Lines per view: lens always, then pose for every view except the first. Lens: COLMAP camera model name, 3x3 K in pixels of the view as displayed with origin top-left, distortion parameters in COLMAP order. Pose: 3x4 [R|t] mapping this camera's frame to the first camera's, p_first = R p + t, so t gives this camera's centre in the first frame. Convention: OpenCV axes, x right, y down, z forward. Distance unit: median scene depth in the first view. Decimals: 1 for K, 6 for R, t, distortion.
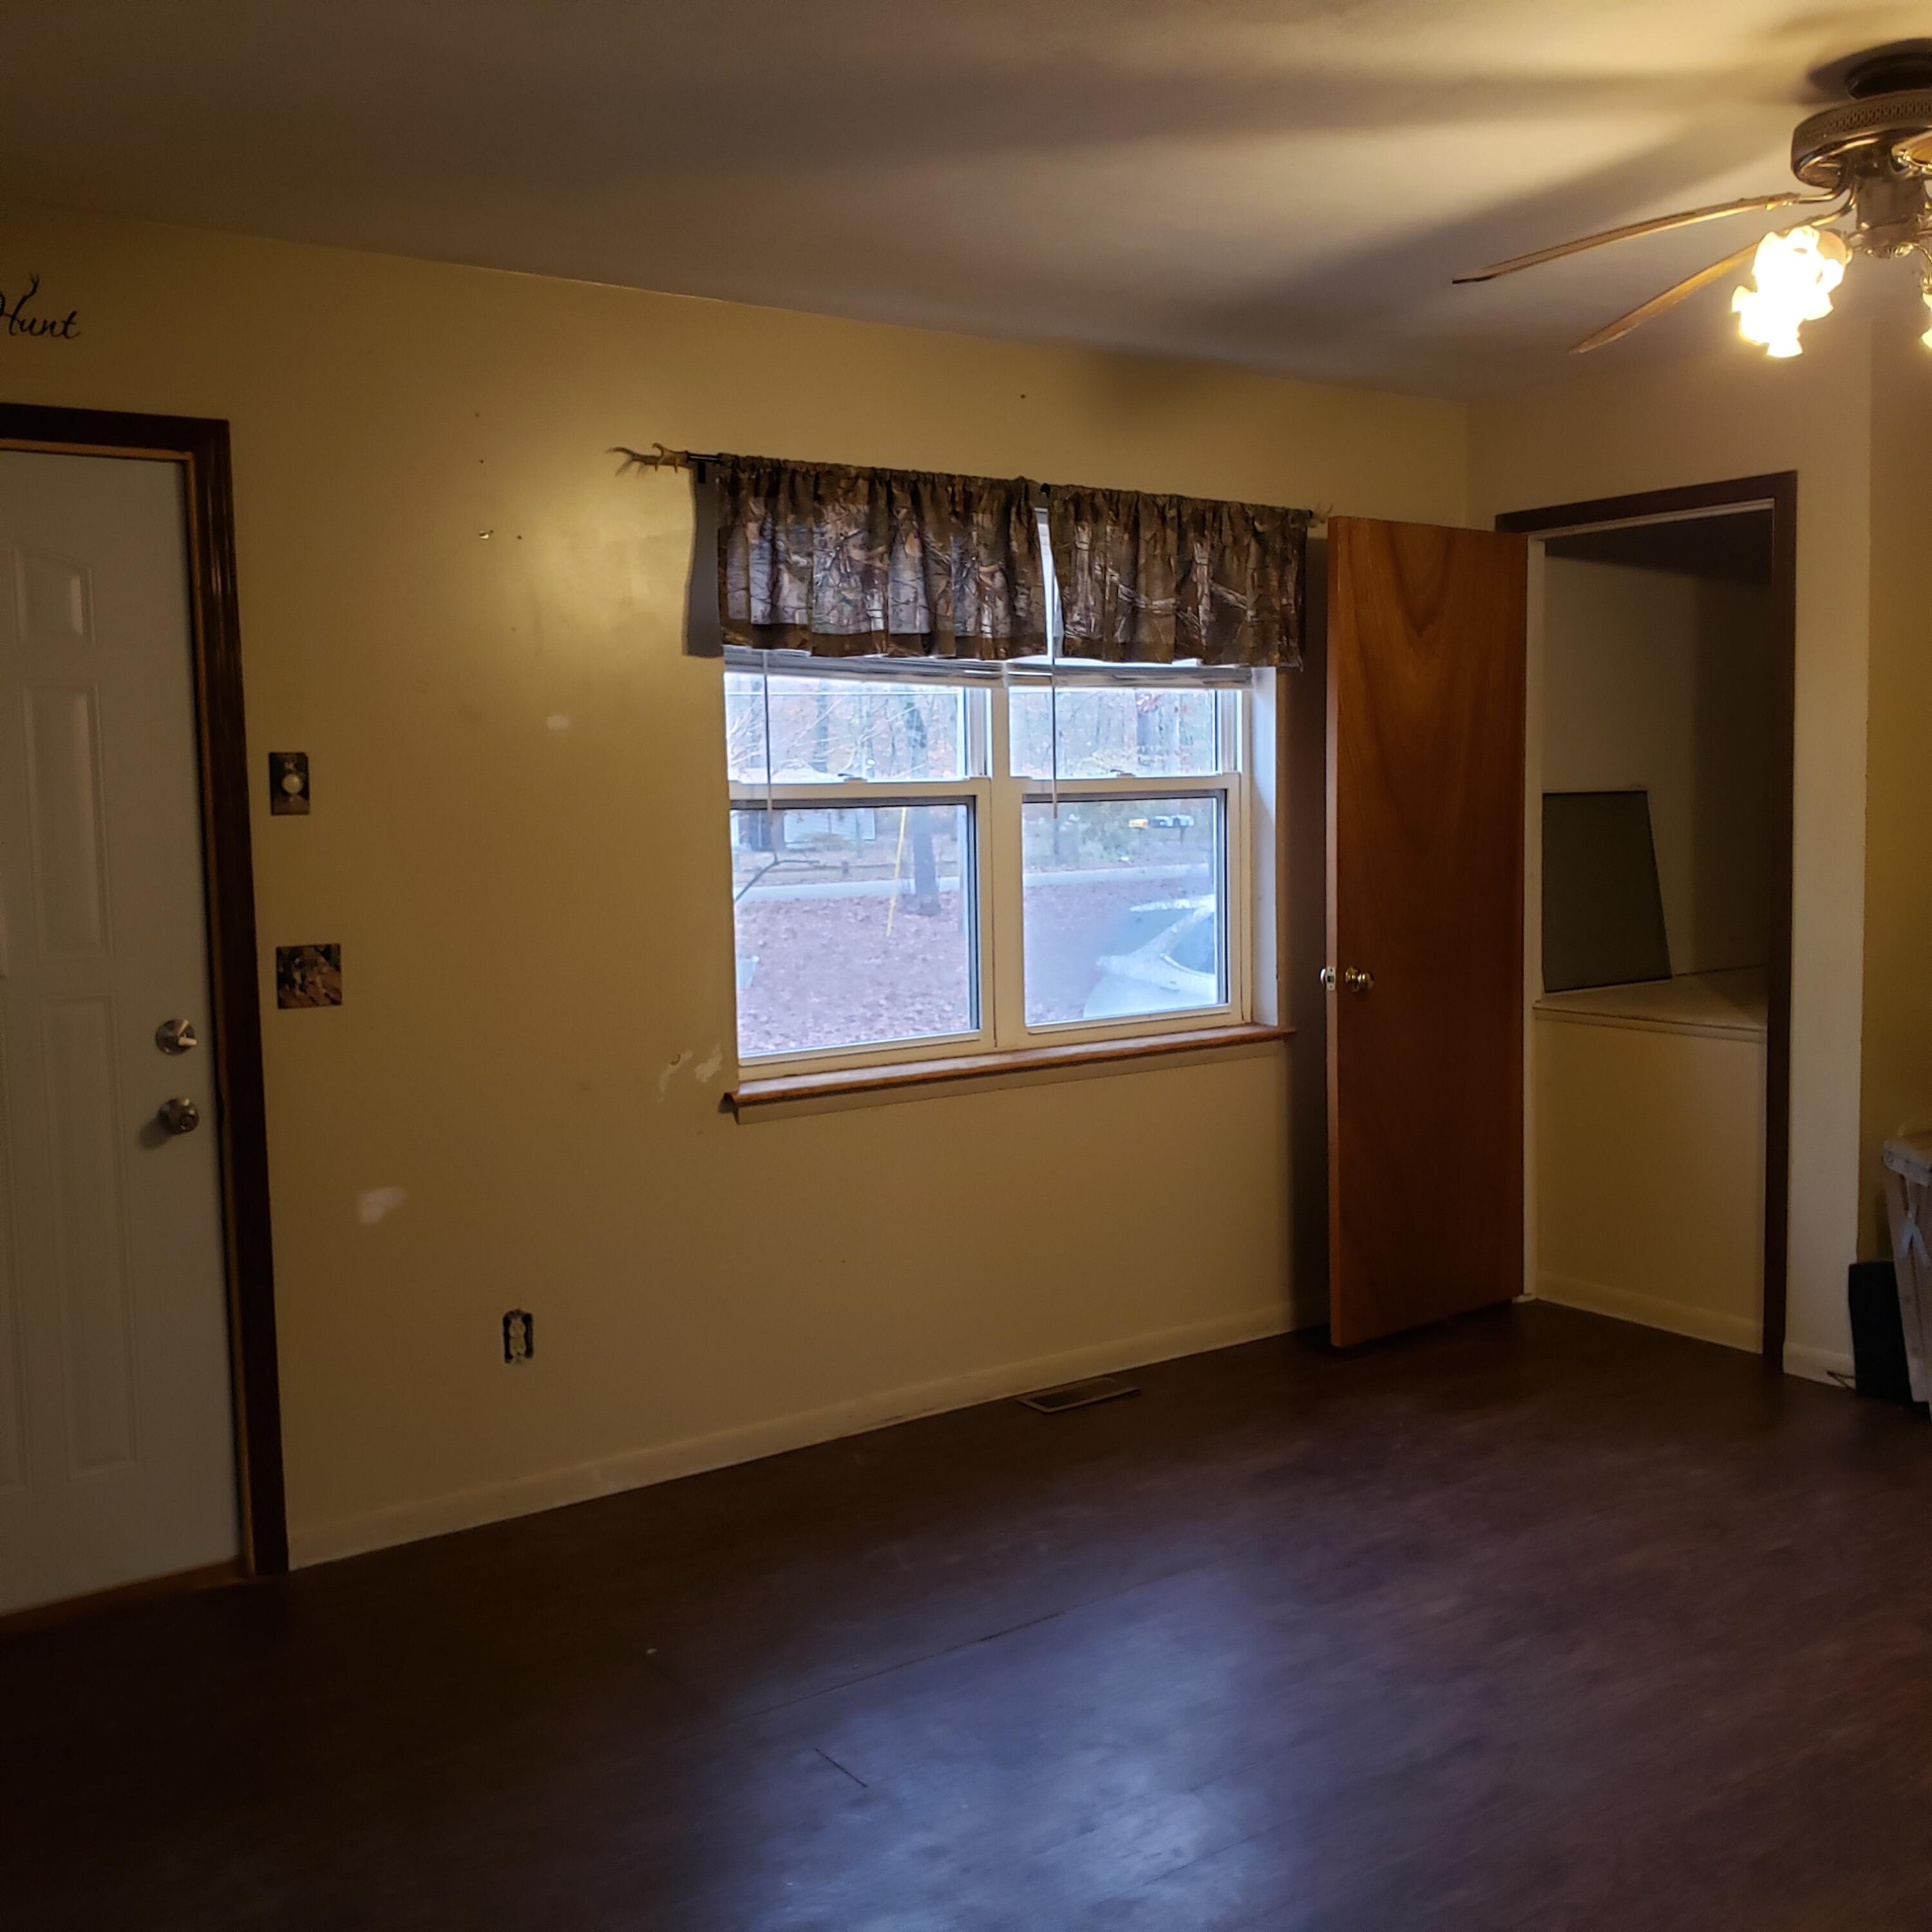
lens RADIAL K [[1997.1, 0, 966.2], [0, 1997.1, 968.2], [0, 0, 1]] dist [0.183596, -0.488029]
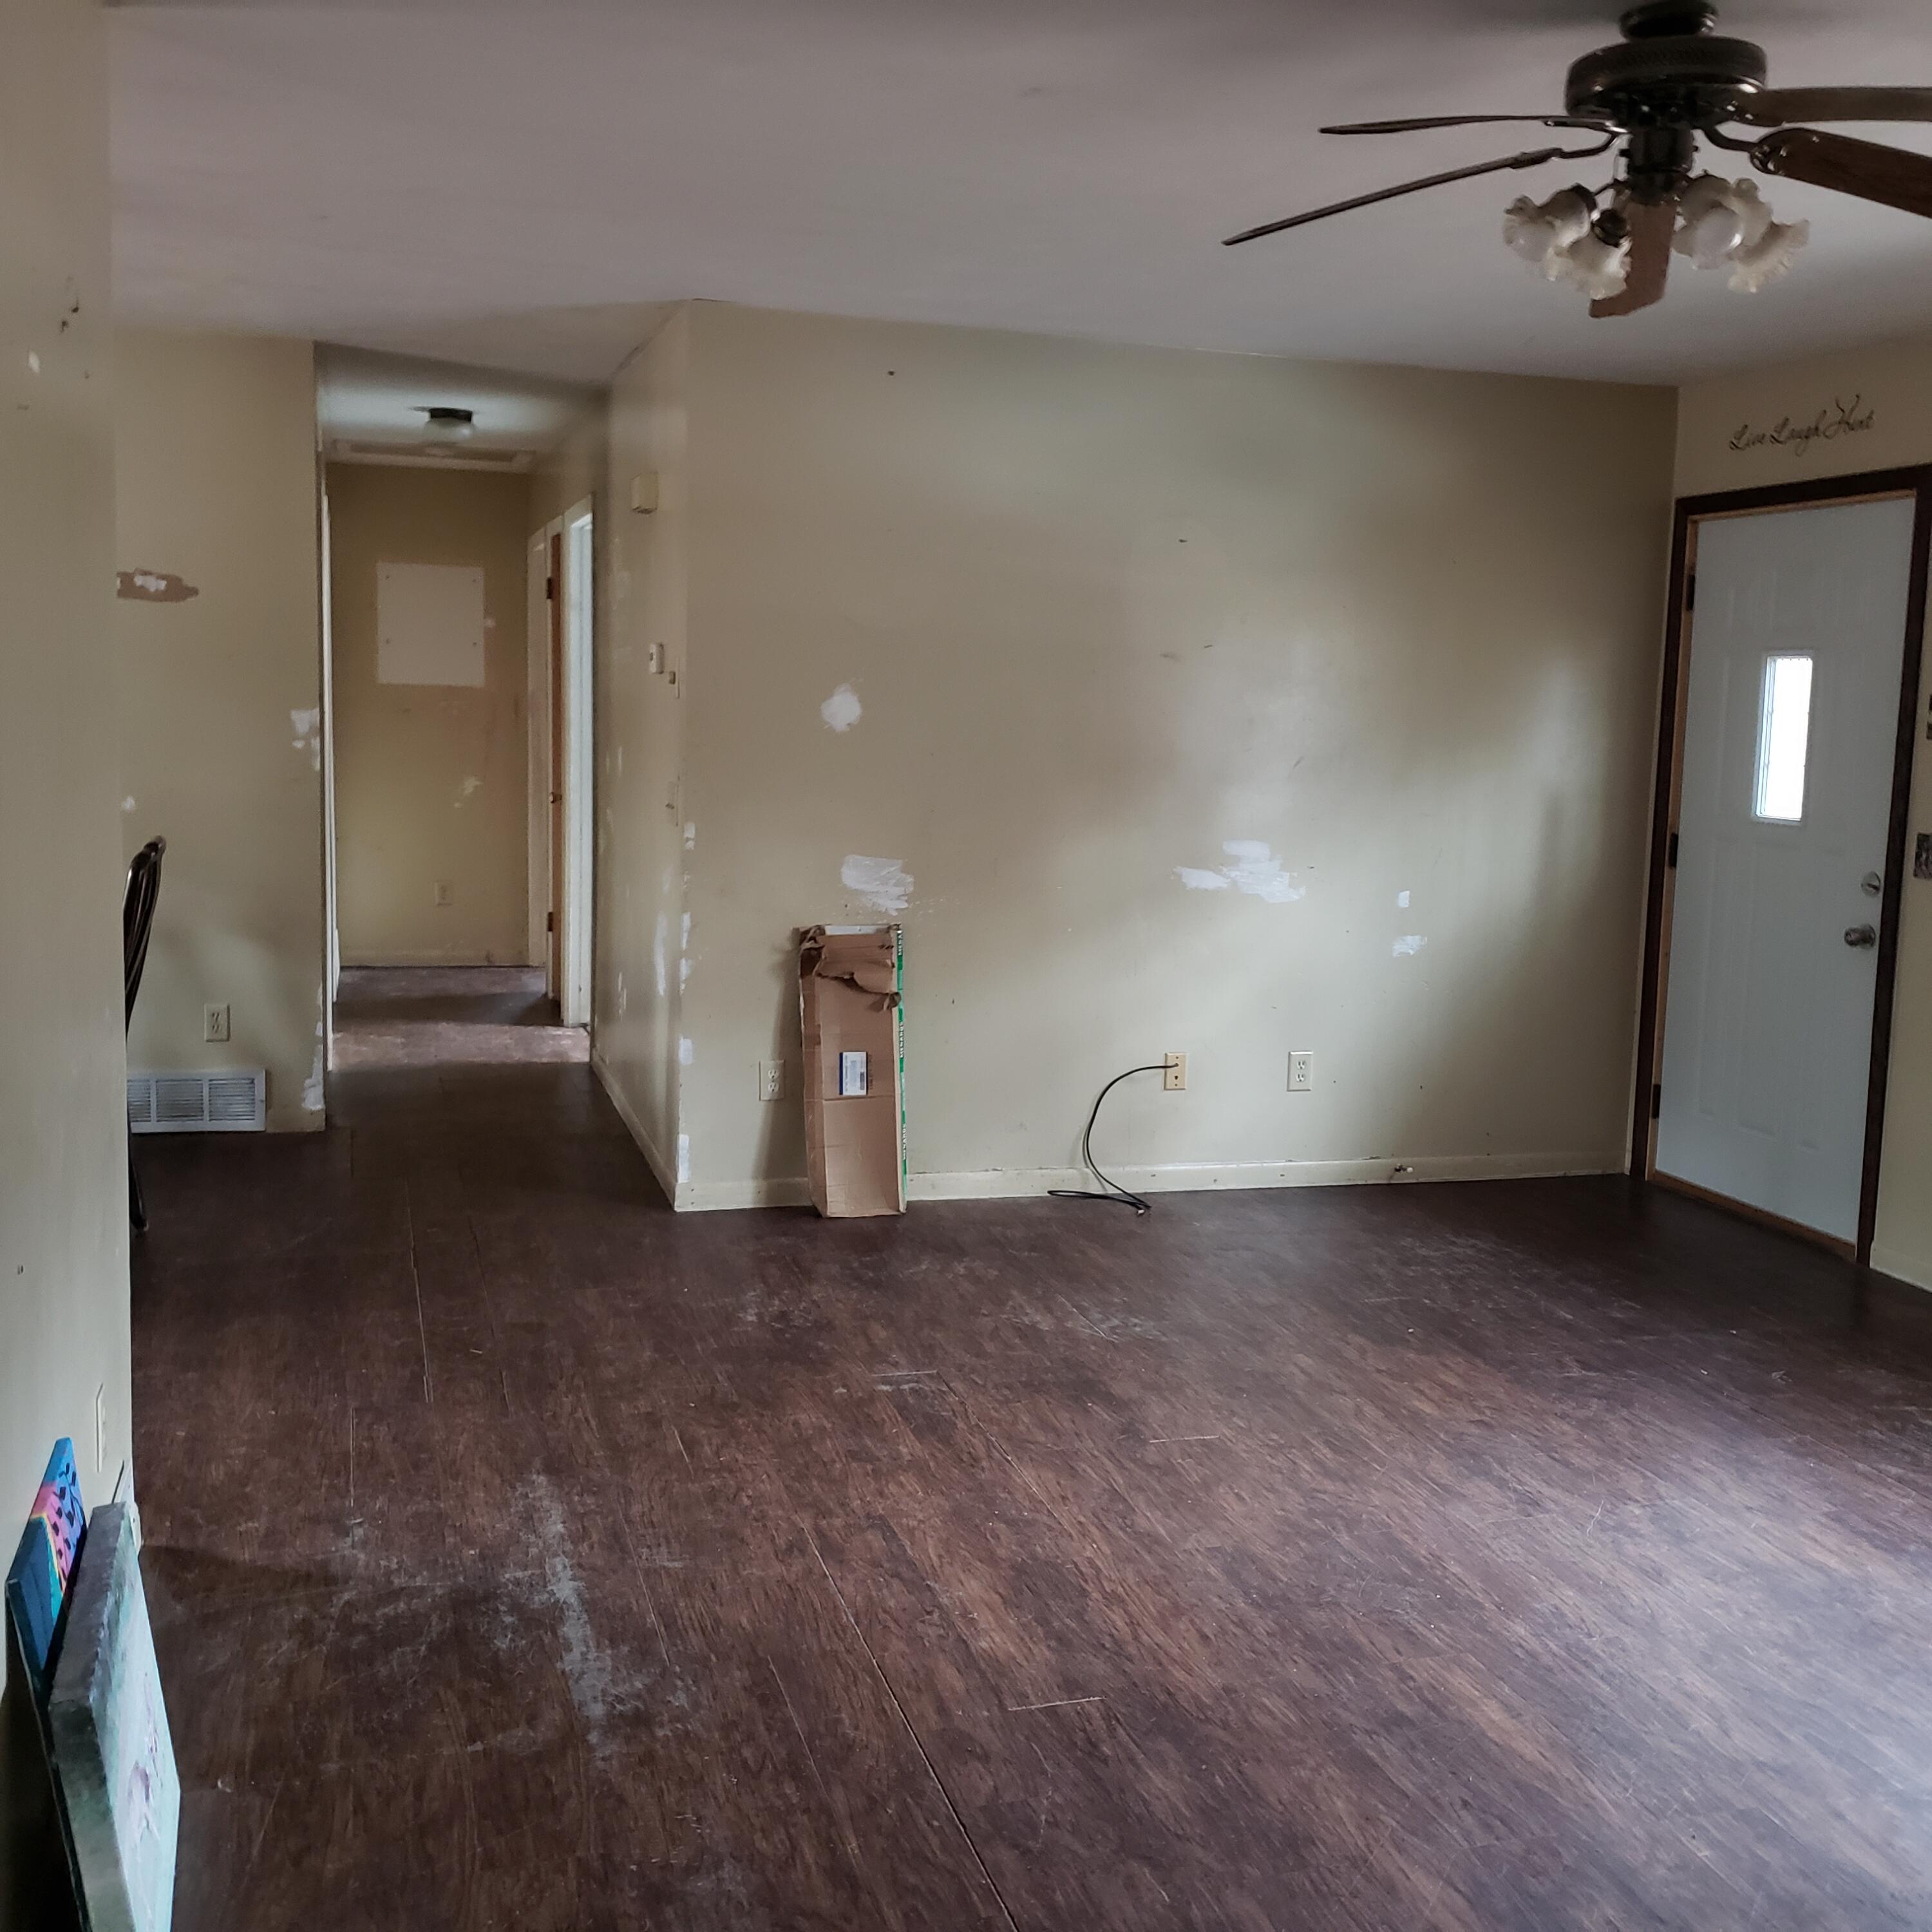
lens RADIAL K [[1997.1, 0, 966.2], [0, 1997.1, 968.2], [0, 0, 1]] dist [0.183596, -0.488029]
pose [[-0.315563, 0.145340, -0.937708, 1.241751], [-0.130966, 0.972072, 0.194739, -0.109344], [0.939823, 0.184260, -0.287715, 0.812129]]
